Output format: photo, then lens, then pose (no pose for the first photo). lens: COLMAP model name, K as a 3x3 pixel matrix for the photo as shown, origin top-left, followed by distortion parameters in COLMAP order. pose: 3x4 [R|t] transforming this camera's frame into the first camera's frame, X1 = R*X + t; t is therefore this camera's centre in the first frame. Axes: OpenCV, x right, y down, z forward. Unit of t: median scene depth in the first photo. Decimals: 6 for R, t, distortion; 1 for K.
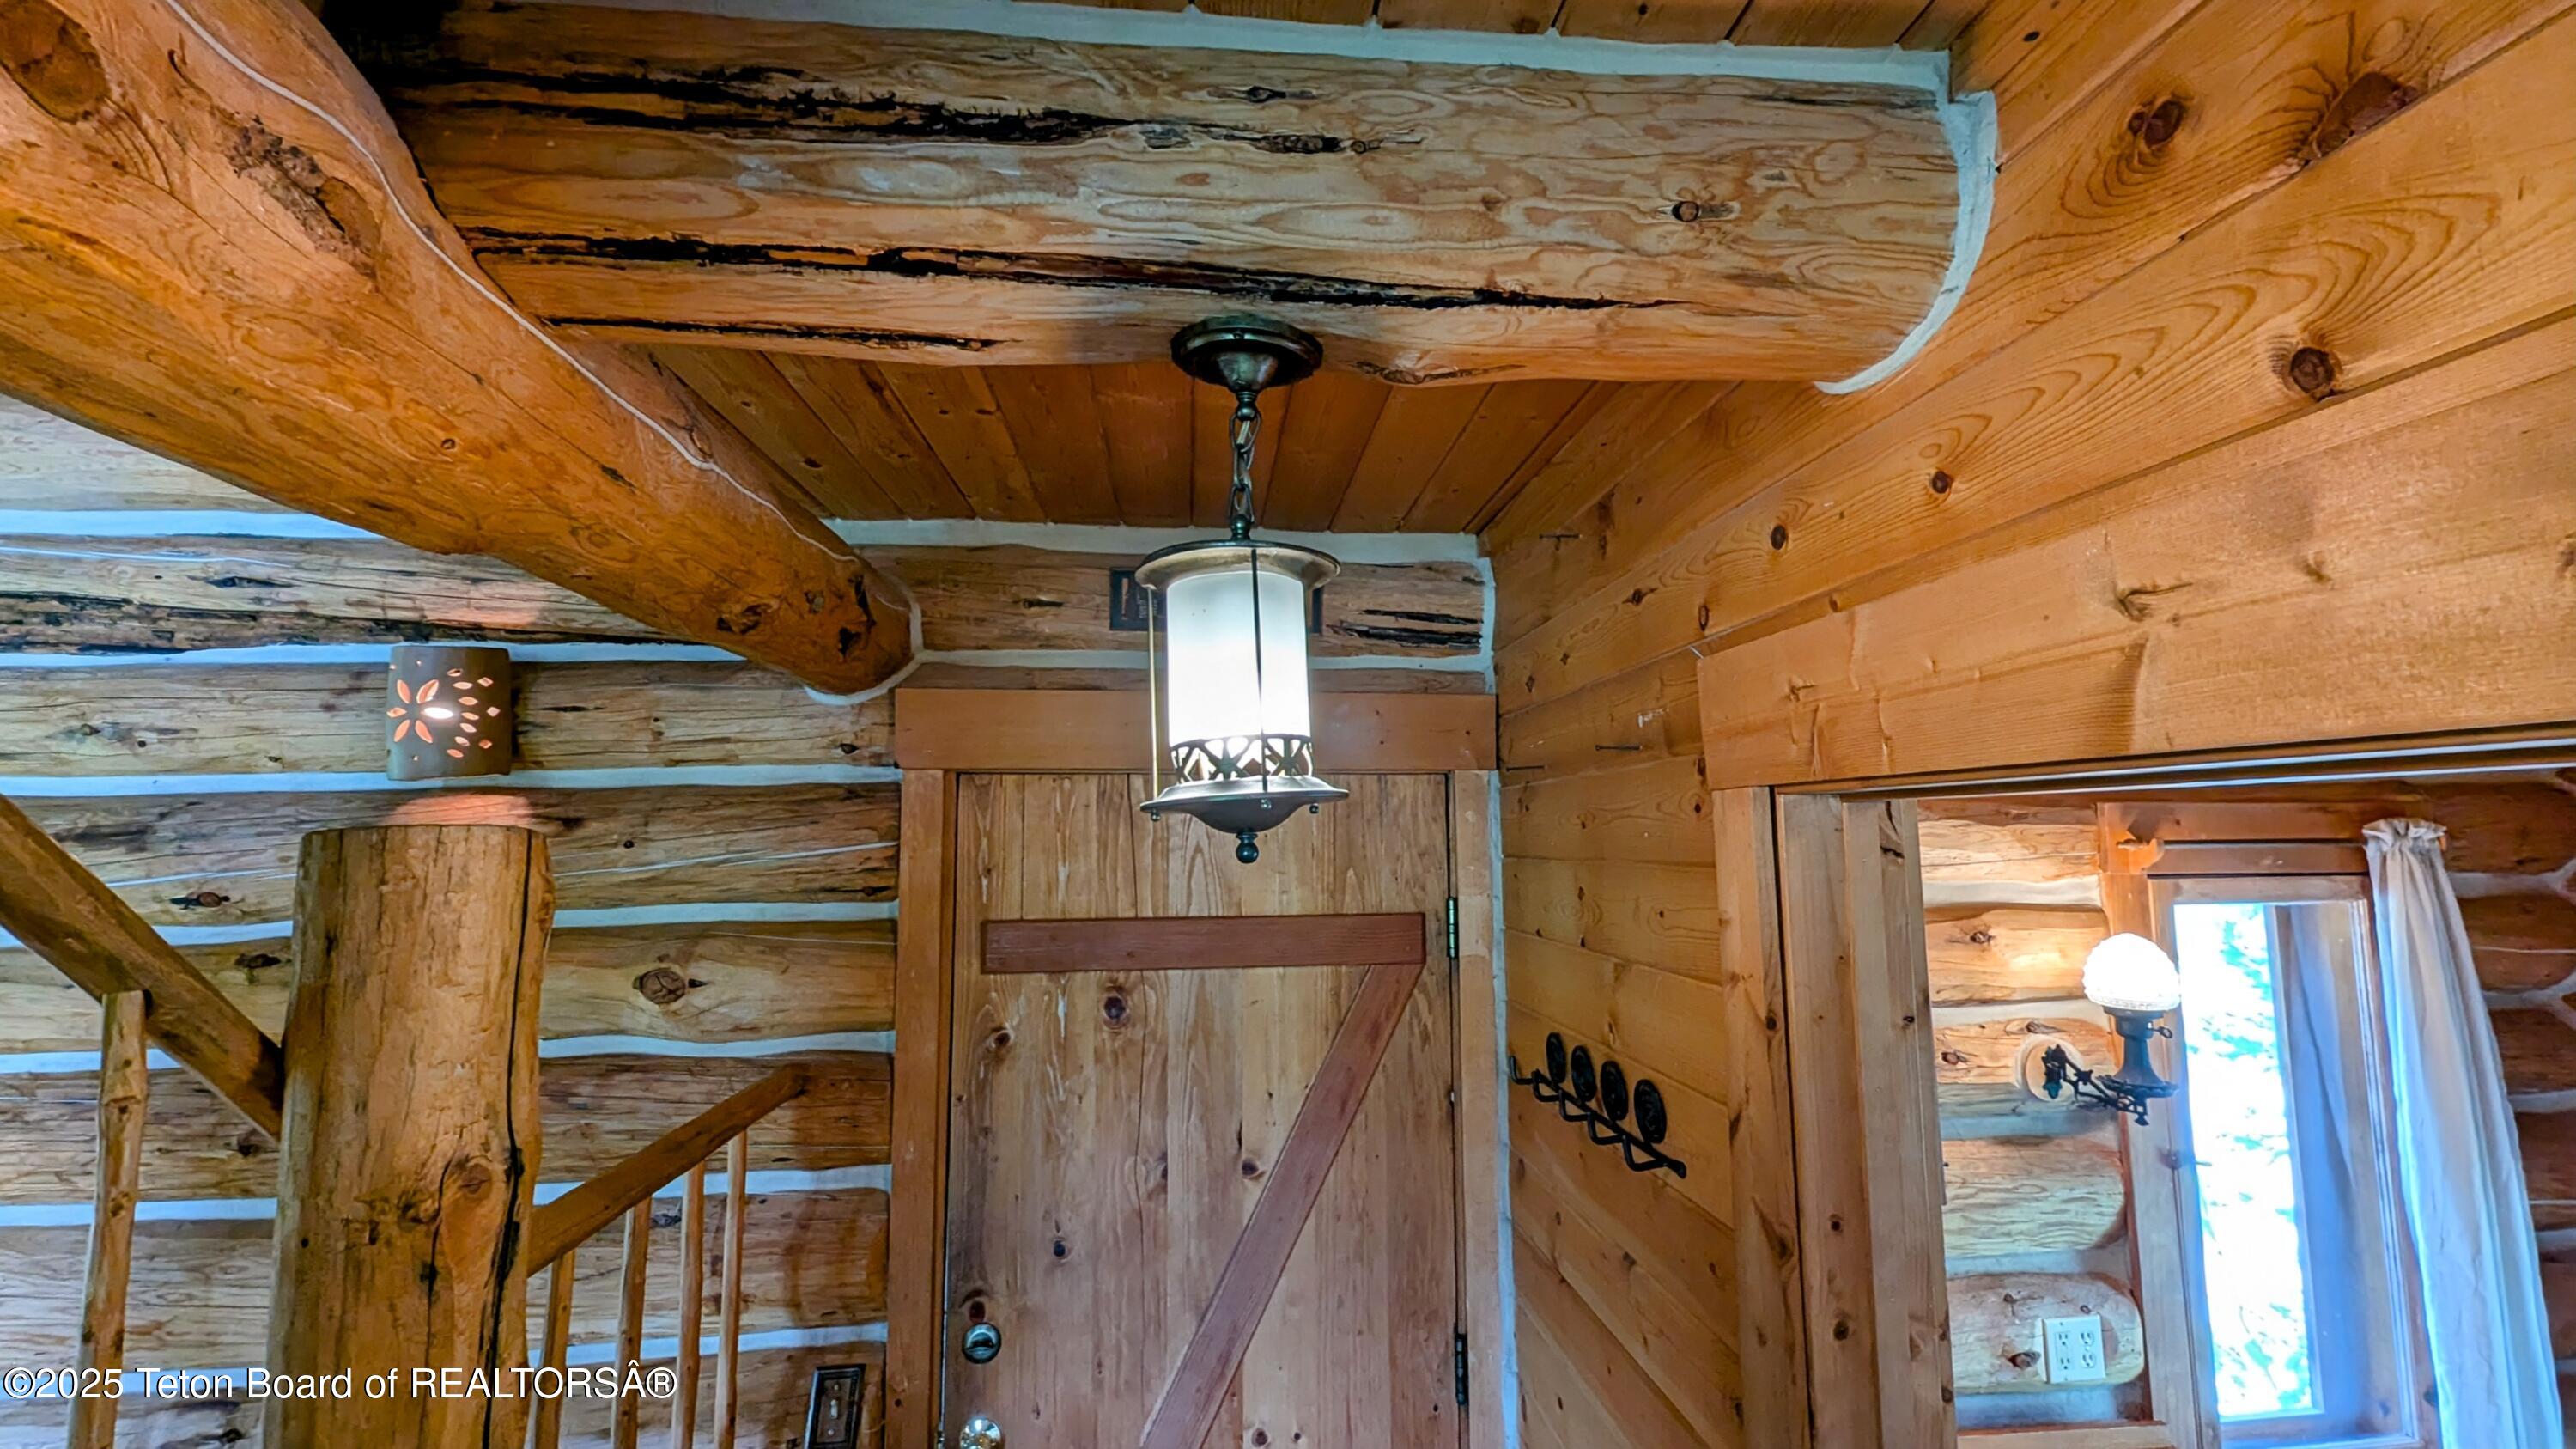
lens RADIAL K [[1061.9, 0, 1300.0], [0, 1061.9, 728.2], [0, 0, 1]] dist [0.001788, -0.002040]
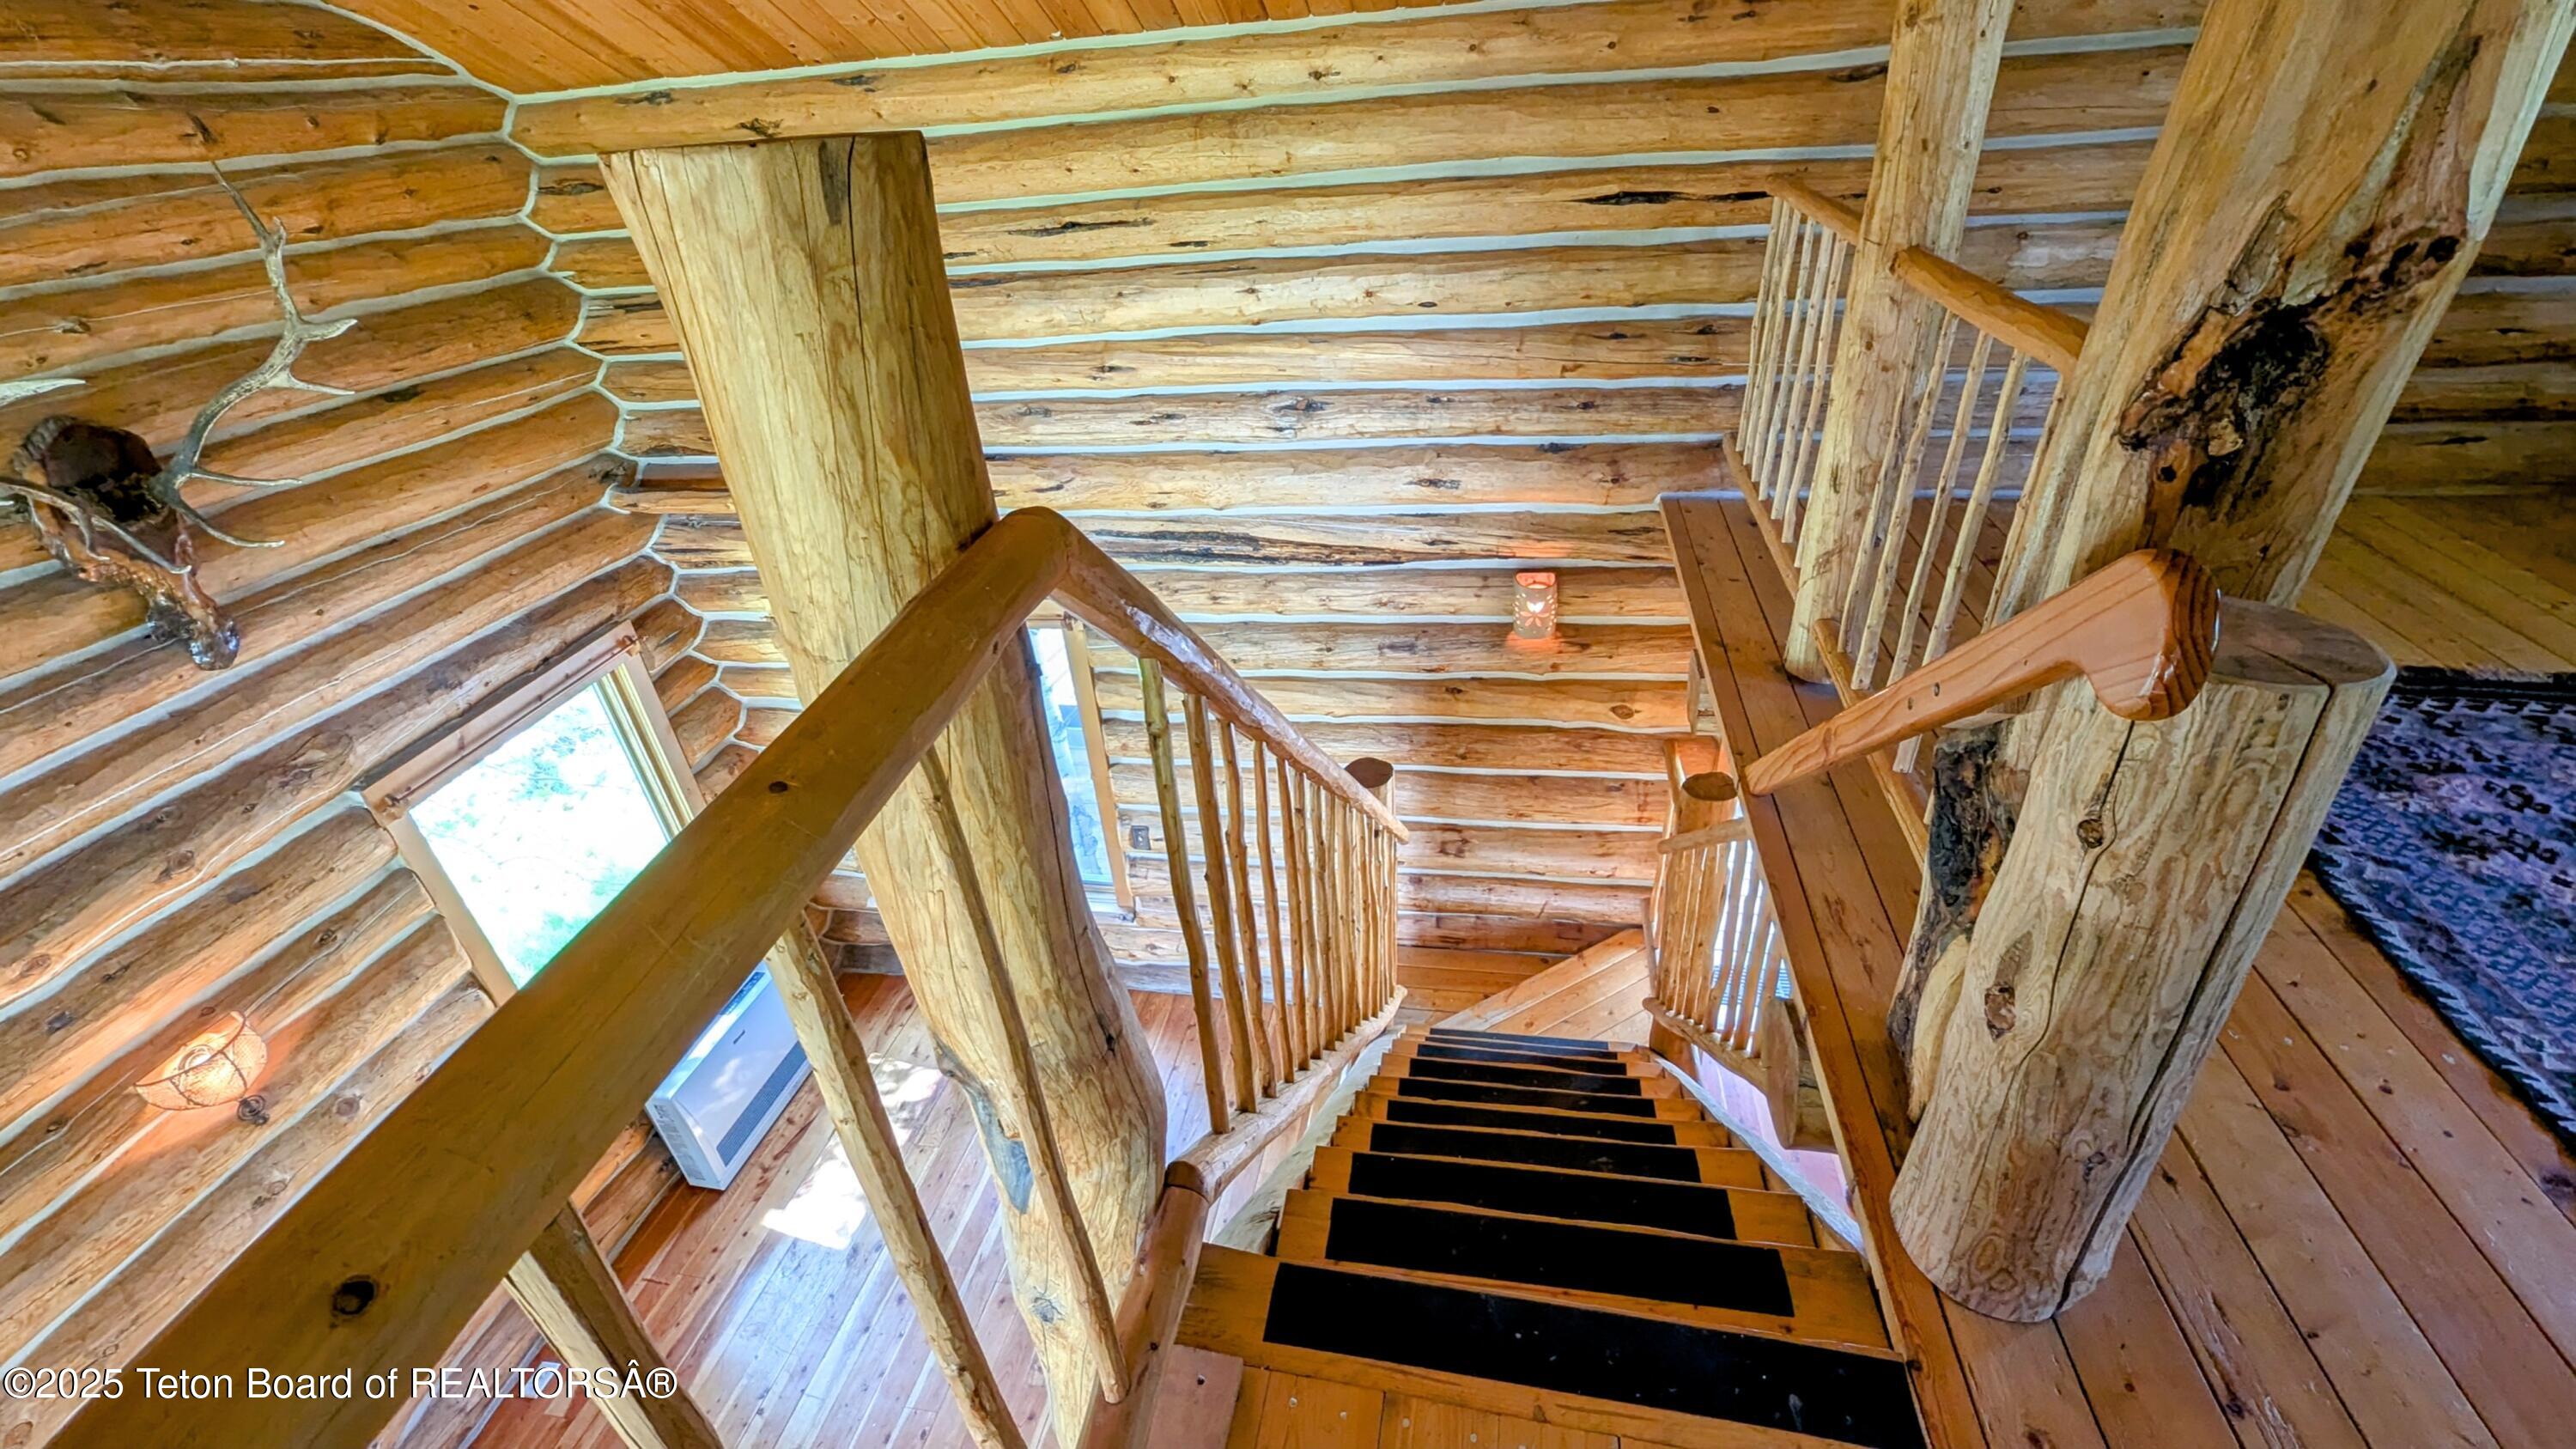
lens RADIAL K [[1061.9, 0, 1300.0], [0, 1061.9, 728.2], [0, 0, 1]] dist [0.001788, -0.002040]
pose [[0.960661, 0.095228, -0.260889, -0.661156], [0.085458, 0.792443, 0.603930, -1.165466], [0.264250, -0.602467, 0.753131, -0.931862]]
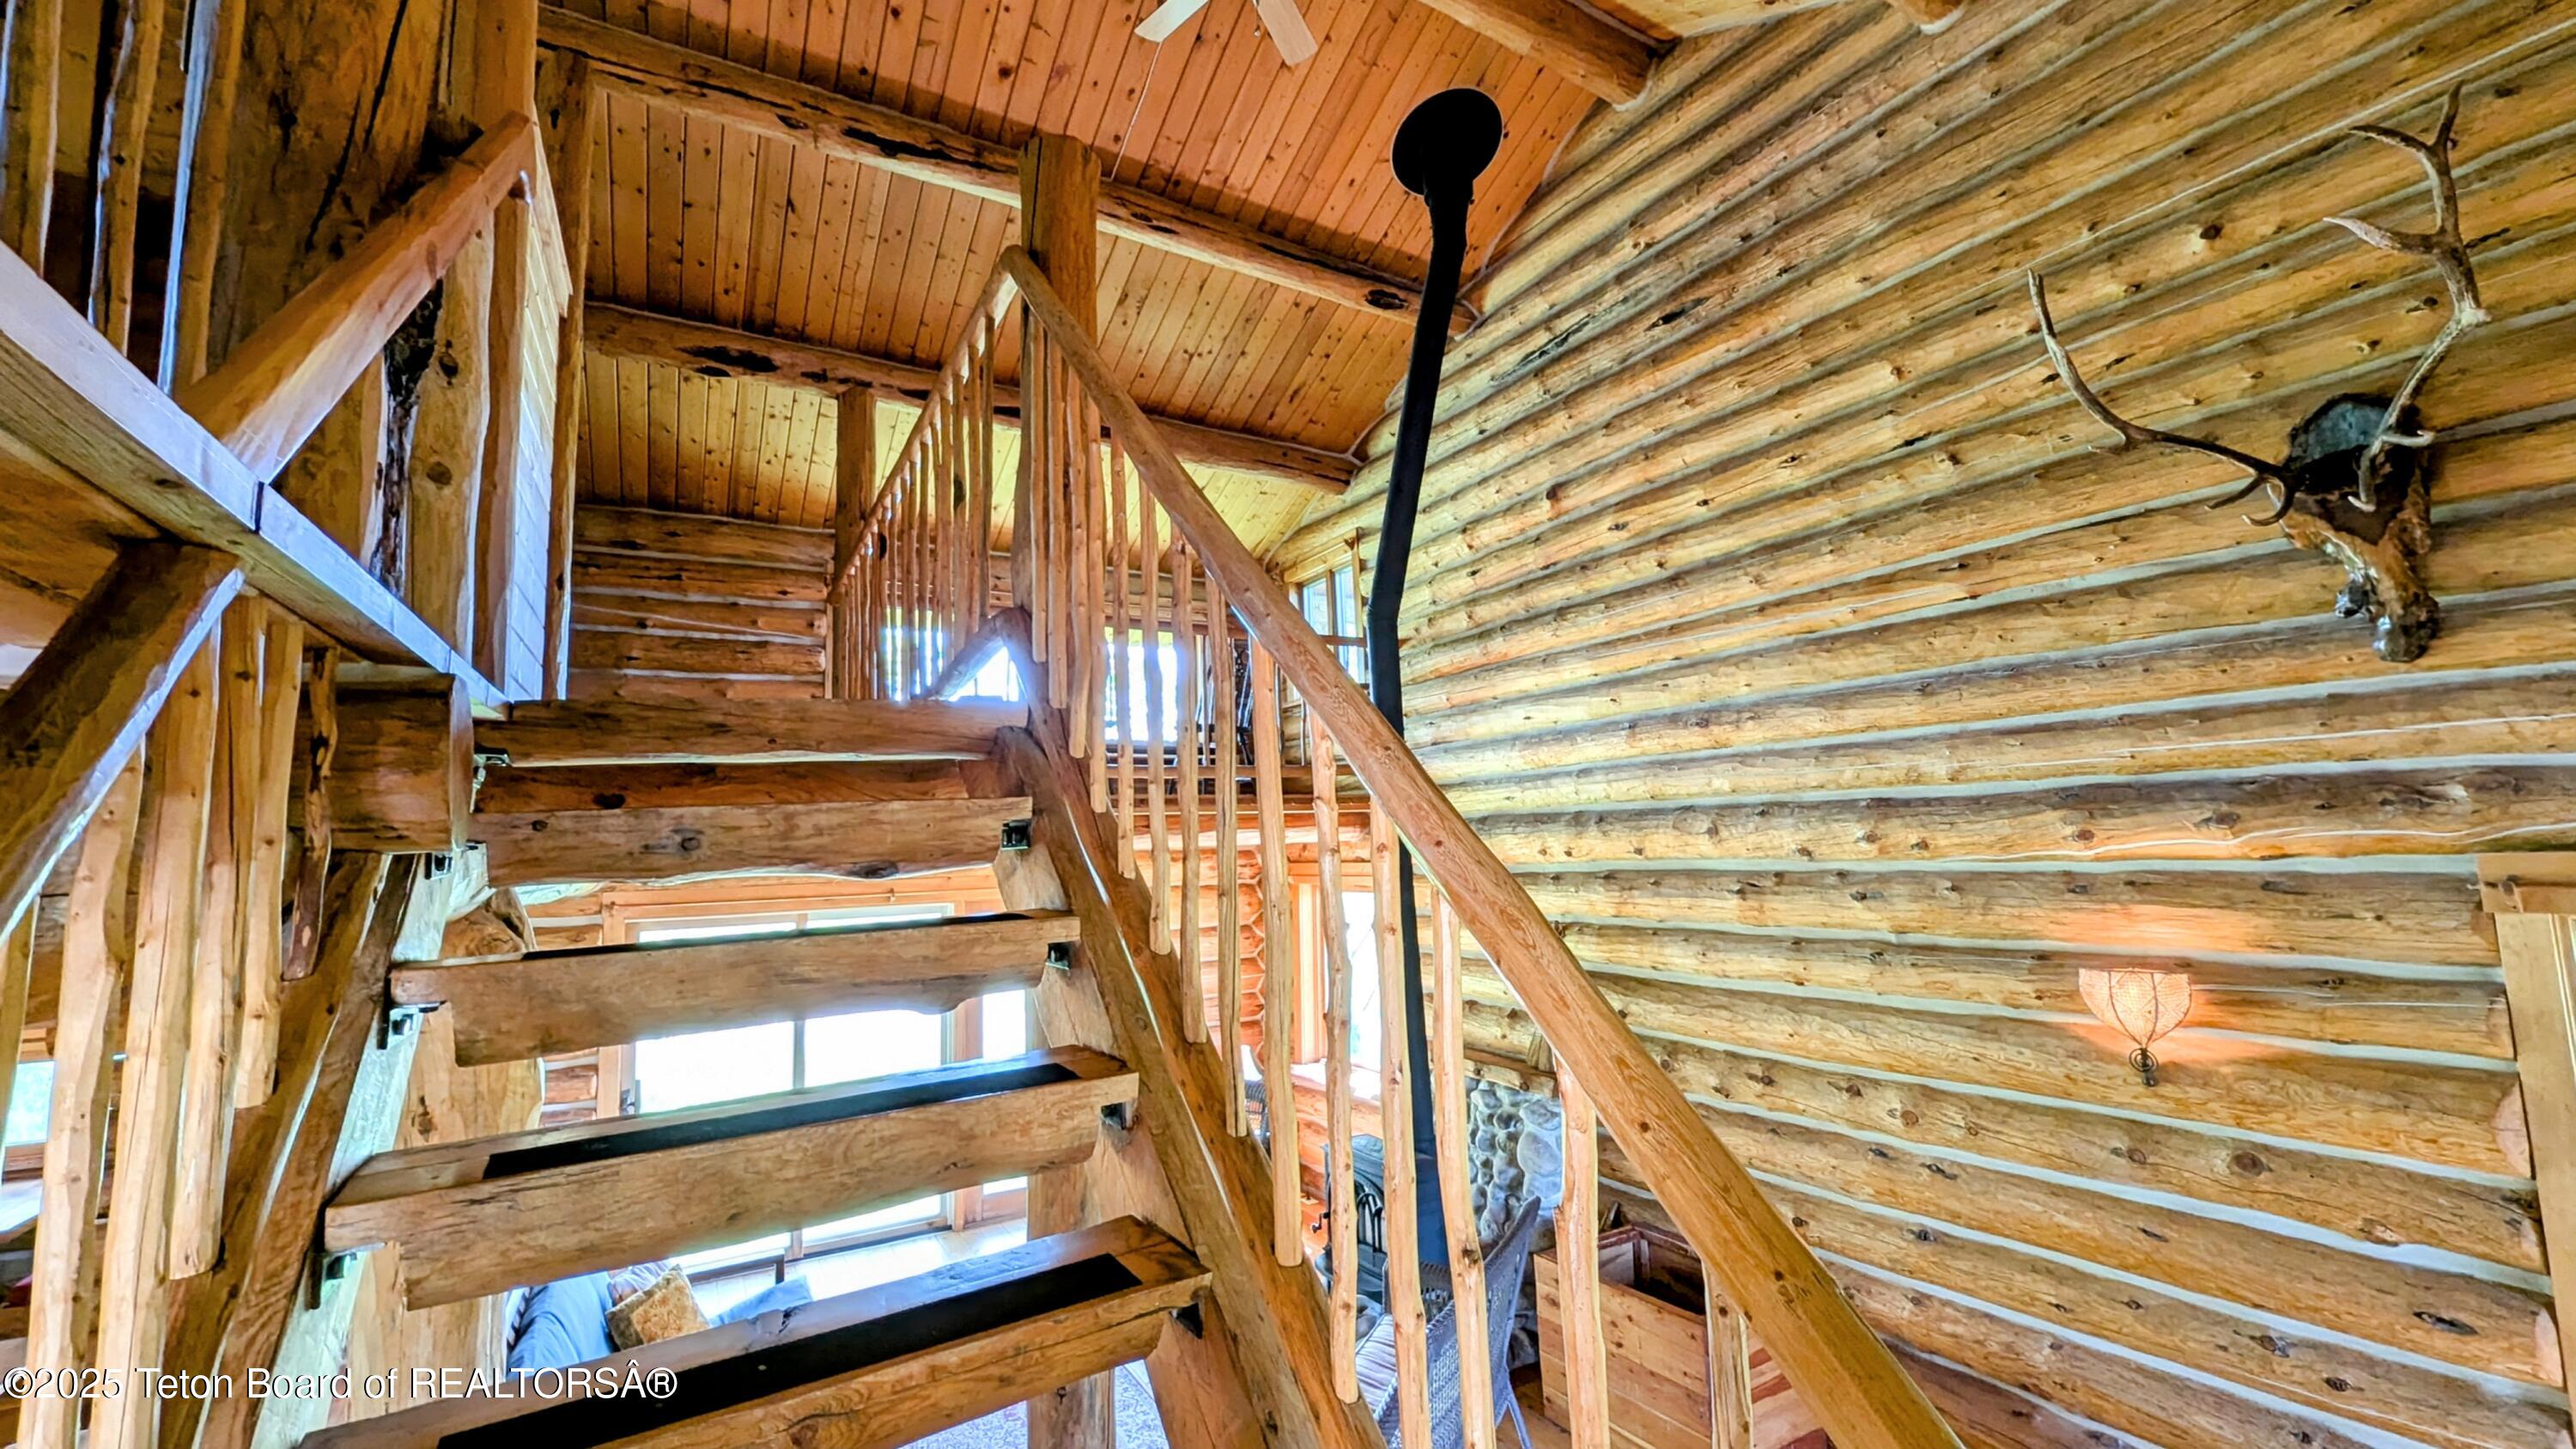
lens RADIAL K [[1061.9, 0, 1300.0], [0, 1061.9, 728.2], [0, 0, 1]] dist [0.001788, -0.002040]
pose [[-0.907901, -0.009591, -0.419075, -0.664047], [0.081091, 0.976835, -0.198035, -0.136467], [0.411267, -0.213779, -0.886092, 0.577370]]
